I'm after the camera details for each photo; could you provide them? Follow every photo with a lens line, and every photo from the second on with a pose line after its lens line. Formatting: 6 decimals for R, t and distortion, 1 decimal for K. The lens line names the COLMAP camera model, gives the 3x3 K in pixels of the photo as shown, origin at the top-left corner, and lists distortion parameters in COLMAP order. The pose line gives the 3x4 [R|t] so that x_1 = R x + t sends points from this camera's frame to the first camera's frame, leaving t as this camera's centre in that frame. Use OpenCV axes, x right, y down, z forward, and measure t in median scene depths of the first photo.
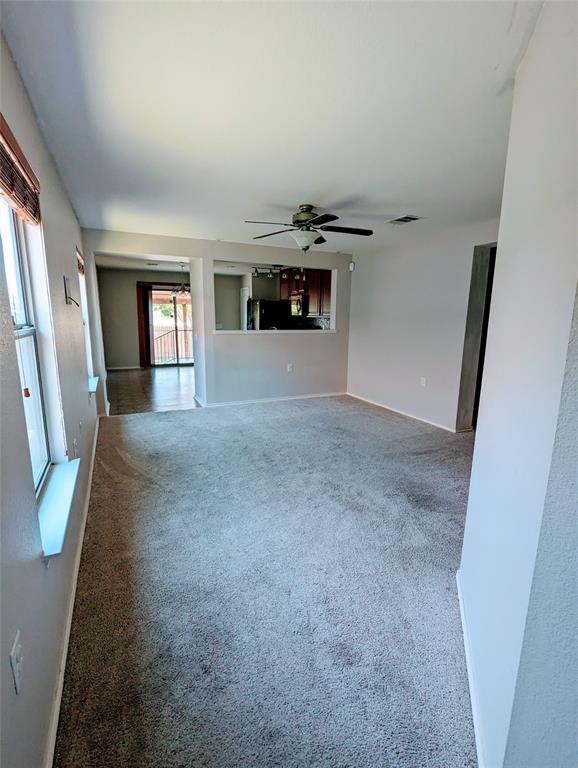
lens RADIAL K [[367.0, 0, 290.5], [0, 367.0, 387.2], [0, 0, 1]] dist [0.005569, 0.000150]
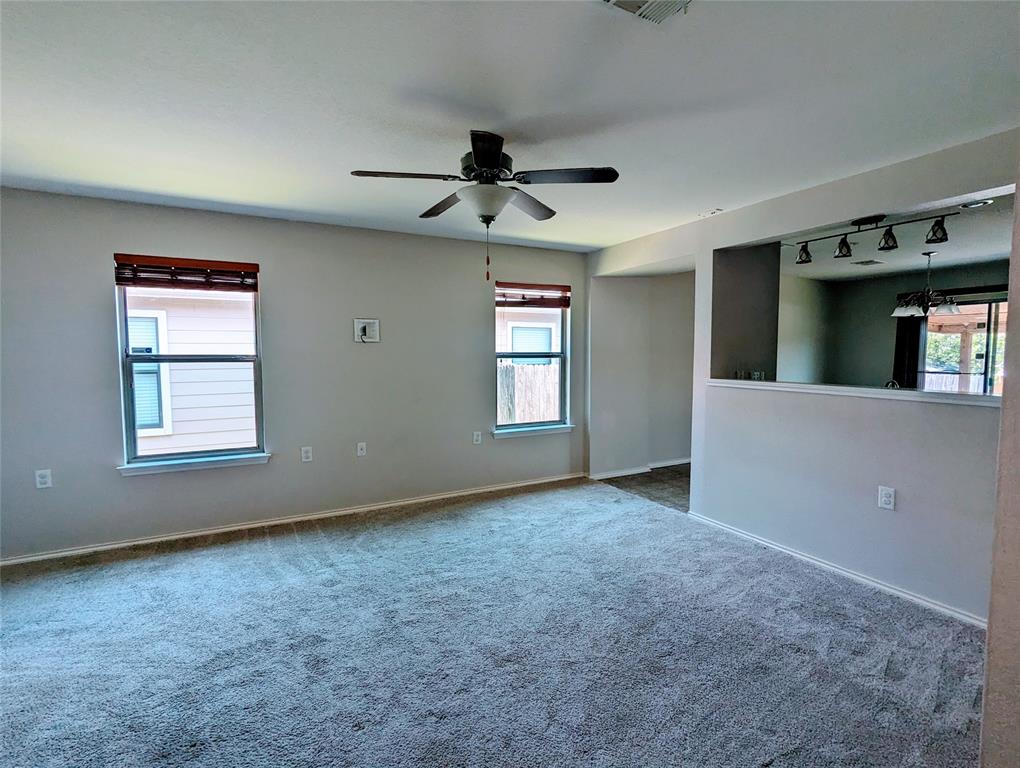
lens RADIAL K [[487.4, 0, 507.8], [0, 487.4, 379.2], [0, 0, 1]] dist [0.005569, 0.000150]
pose [[0.043659, 0.047936, -0.997896, 0.584805], [-0.199015, 0.979247, 0.038333, -0.147355], [0.979024, 0.196922, 0.052293, 0.811826]]
